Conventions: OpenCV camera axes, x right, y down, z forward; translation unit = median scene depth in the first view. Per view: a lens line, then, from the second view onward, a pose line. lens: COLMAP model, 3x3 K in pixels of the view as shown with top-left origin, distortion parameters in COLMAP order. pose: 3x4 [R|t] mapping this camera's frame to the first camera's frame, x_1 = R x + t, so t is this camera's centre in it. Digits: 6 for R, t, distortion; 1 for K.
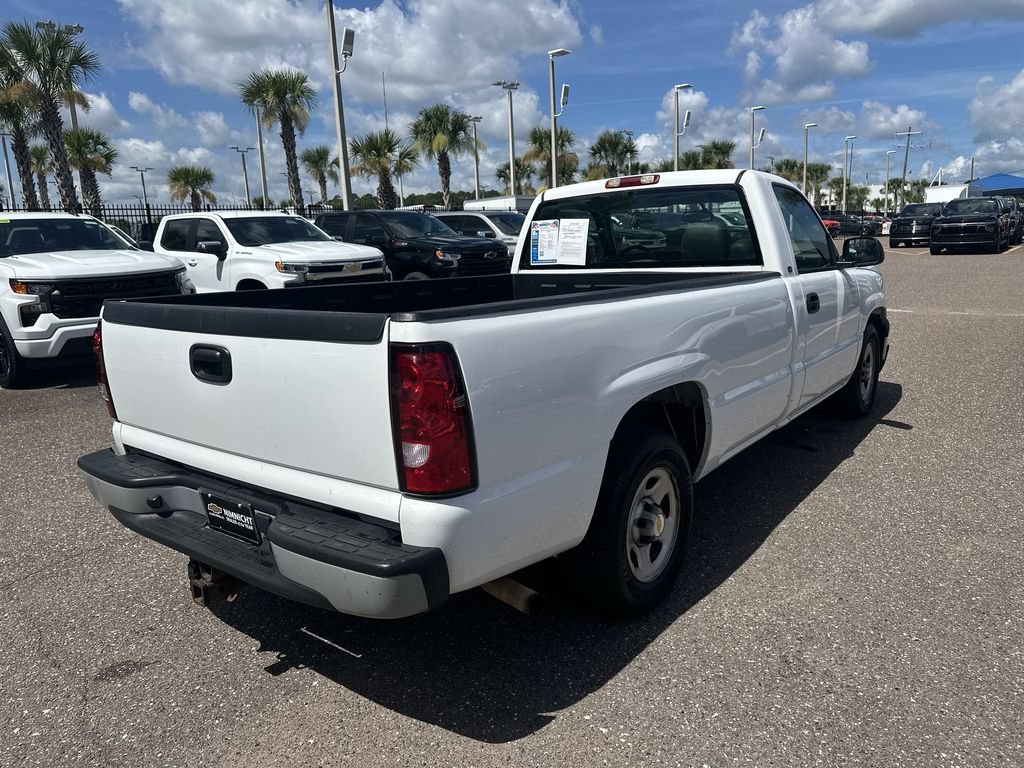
lens RADIAL K [[707.3, 0, 529.0], [0, 707.3, 394.3], [0, 0, 1]] dist [0.058257, -0.067661]
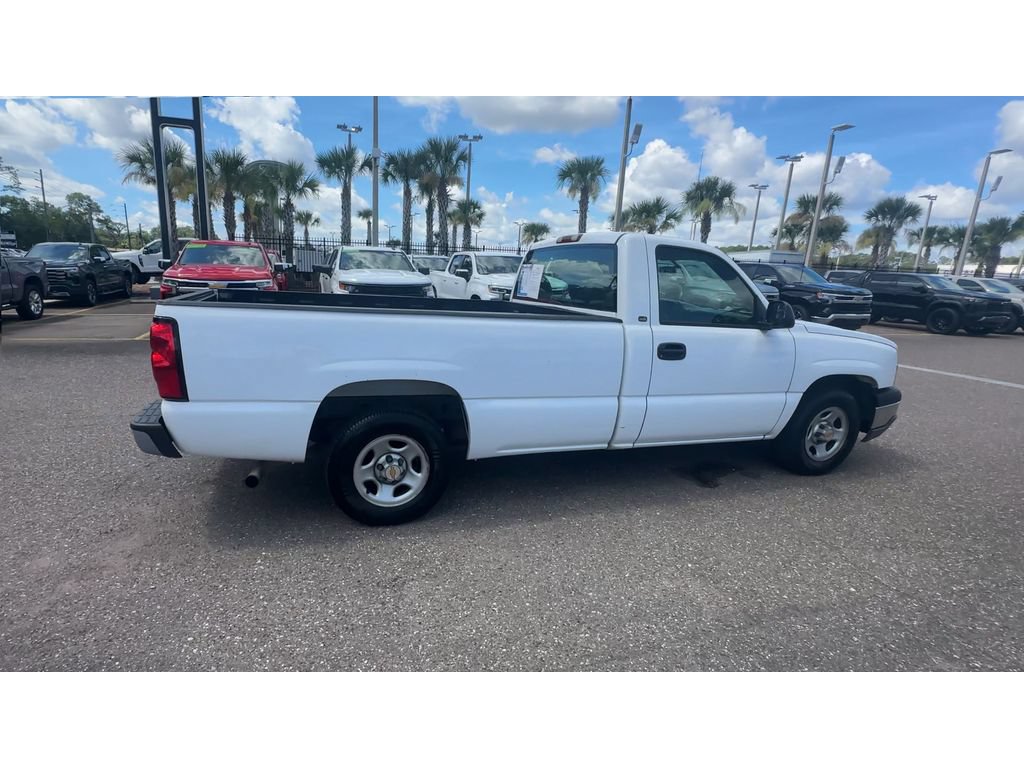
lens RADIAL K [[494.5, 0, 462.5], [0, 494.5, 408.4], [0, 0, 1]] dist [-0.003872, 0.000697]
pose [[0.816900, 0.218769, -0.533679, 0.482078], [-0.192358, 0.975638, 0.105497, -0.048163], [0.543757, 0.016477, 0.839081, 0.125422]]
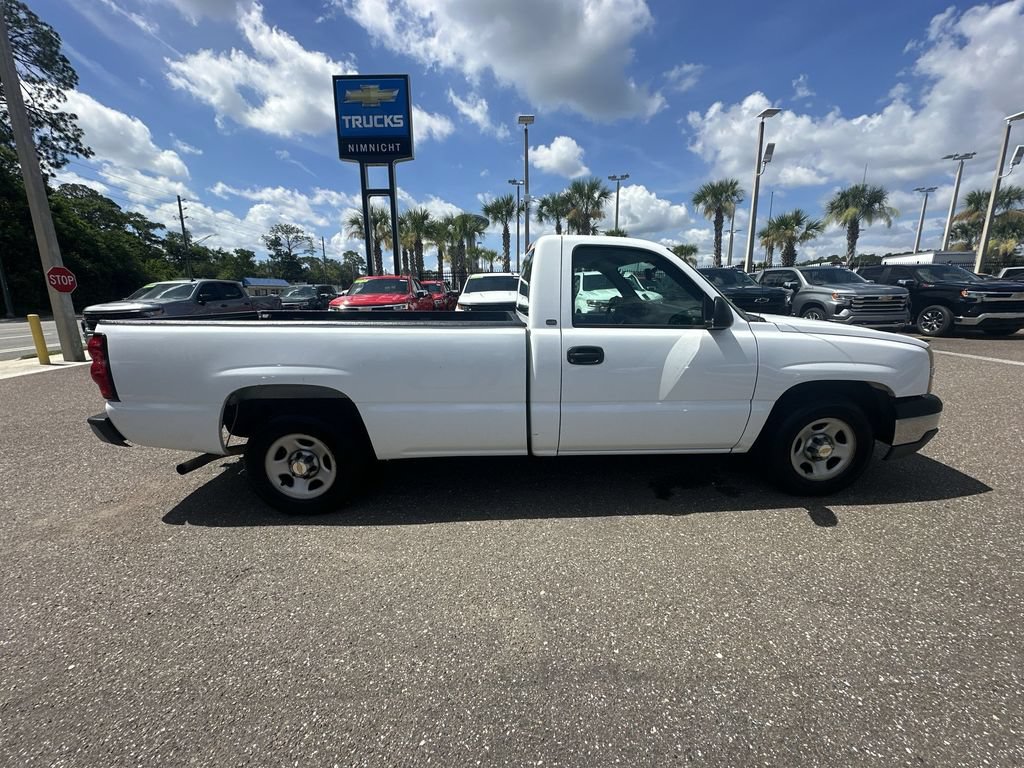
lens RADIAL K [[406.1, 0, 522.3], [0, 406.1, 392.7], [0, 0, 1]] dist [-0.002769, 0.000208]
pose [[0.644476, 0.210576, -0.735057, 0.682527], [-0.177125, 0.976296, 0.124387, -0.112731], [0.743826, 0.050033, 0.666498, 0.440189]]
